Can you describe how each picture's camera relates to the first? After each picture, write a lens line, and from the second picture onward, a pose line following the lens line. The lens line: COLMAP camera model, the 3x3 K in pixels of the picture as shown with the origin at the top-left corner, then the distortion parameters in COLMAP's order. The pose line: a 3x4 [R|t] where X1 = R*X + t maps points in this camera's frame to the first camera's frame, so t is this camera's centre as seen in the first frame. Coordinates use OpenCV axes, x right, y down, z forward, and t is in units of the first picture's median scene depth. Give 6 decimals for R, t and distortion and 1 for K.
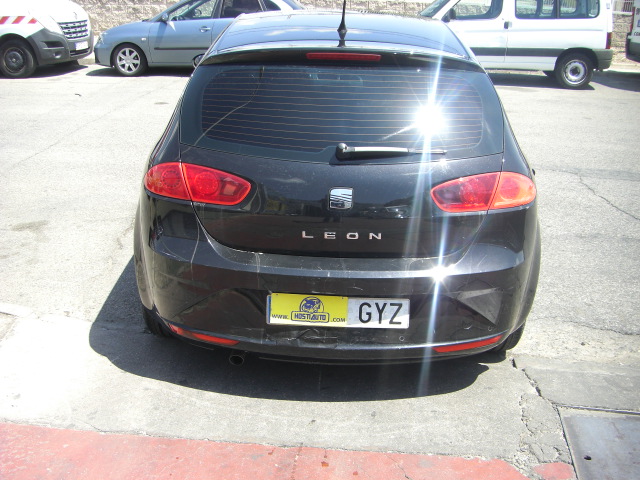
lens RADIAL K [[713.6, 0, 319.6], [0, 713.6, 244.3], [0, 0, 1]] dist [-0.164178, 0.000000]
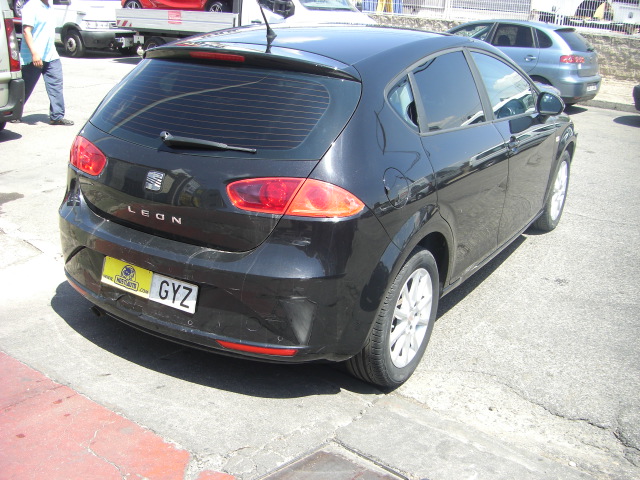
lens RADIAL K [[713.6, 0, 320.7], [0, 713.6, 234.9], [0, 0, 1]] dist [-0.164178, 0.000000]
pose [[0.868702, 0.173017, -0.464135, 0.750488], [-0.196031, 0.980597, -0.001363, -0.030410], [0.454894, 0.092169, 0.885763, 0.153991]]
